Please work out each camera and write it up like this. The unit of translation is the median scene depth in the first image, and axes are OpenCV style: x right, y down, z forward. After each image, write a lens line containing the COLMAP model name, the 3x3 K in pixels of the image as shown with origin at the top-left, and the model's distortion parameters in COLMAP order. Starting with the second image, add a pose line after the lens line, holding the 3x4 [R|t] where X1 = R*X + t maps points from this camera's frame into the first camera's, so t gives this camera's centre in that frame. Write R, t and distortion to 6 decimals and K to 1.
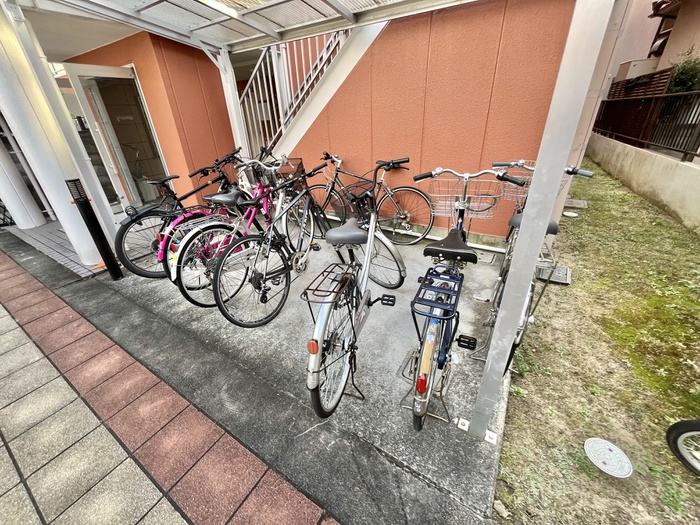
lens RADIAL K [[283.6, 0, 350.0], [0, 283.6, 262.5], [0, 0, 1]] dist [-0.003486, -0.000509]
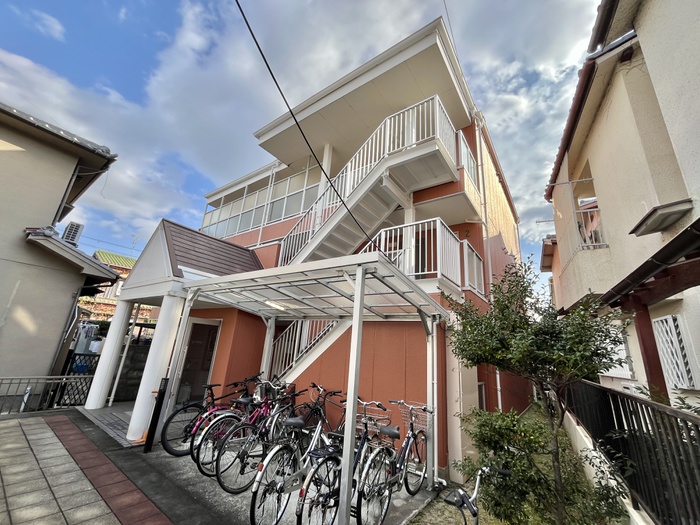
lens RADIAL K [[283.6, 0, 350.0], [0, 283.6, 262.5], [0, 0, 1]] dist [-0.003486, -0.000509]
pose [[0.990288, 0.087145, -0.108333, 0.267239], [-0.138157, 0.704134, -0.696497, 0.247091], [0.015585, 0.704699, 0.709335, -0.687448]]
